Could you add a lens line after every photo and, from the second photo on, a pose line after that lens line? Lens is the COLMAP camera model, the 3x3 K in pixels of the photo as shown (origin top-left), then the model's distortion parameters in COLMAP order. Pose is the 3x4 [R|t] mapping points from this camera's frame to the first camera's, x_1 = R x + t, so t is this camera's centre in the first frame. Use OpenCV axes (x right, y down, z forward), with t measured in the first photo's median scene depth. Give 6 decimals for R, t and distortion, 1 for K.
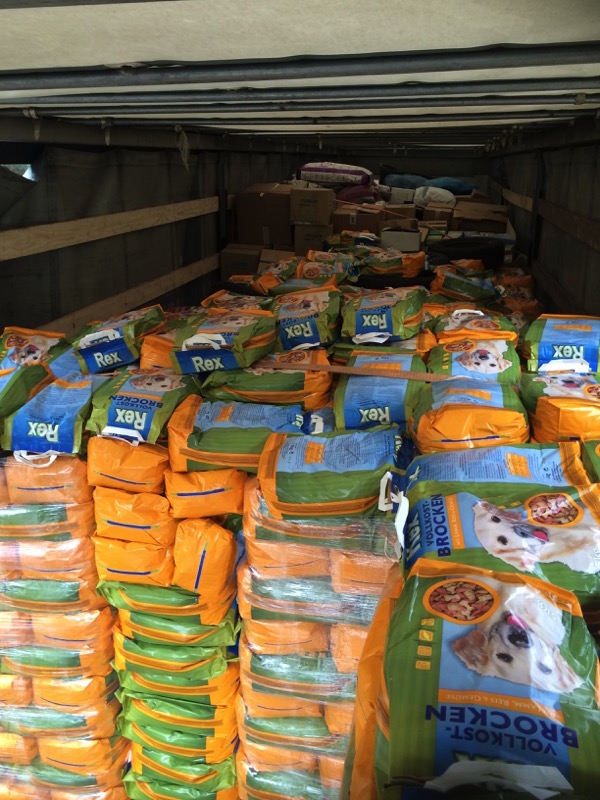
lens RADIAL K [[694.2, 0, 292.4], [0, 694.2, 394.8], [0, 0, 1]] dist [0.099680, -0.132076]
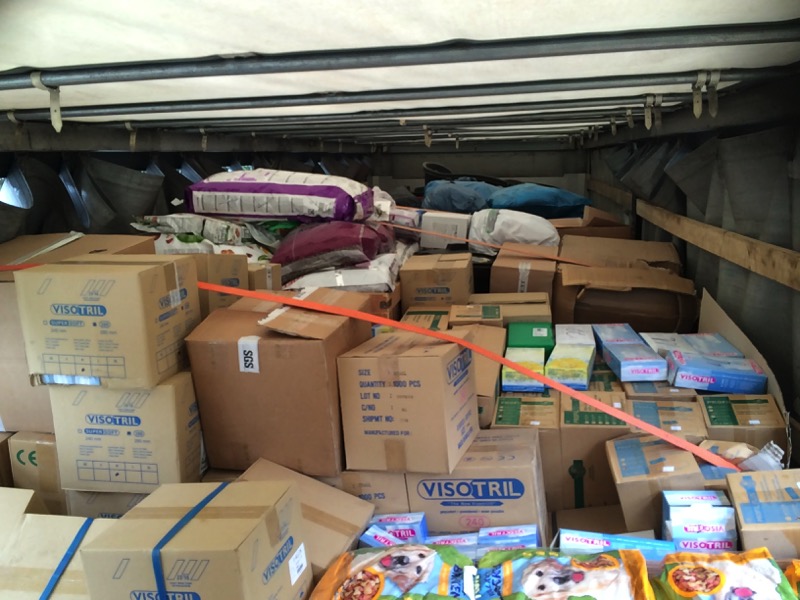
lens RADIAL K [[677.8, 0, 400.0], [0, 677.8, 300.0], [0, 0, 1]] dist [0.046849, 0.001585]
pose [[0.998387, -0.048047, 0.030262, 0.346239], [0.051294, 0.991725, -0.117688, -0.580115], [-0.024357, 0.119050, 0.992589, 1.729161]]
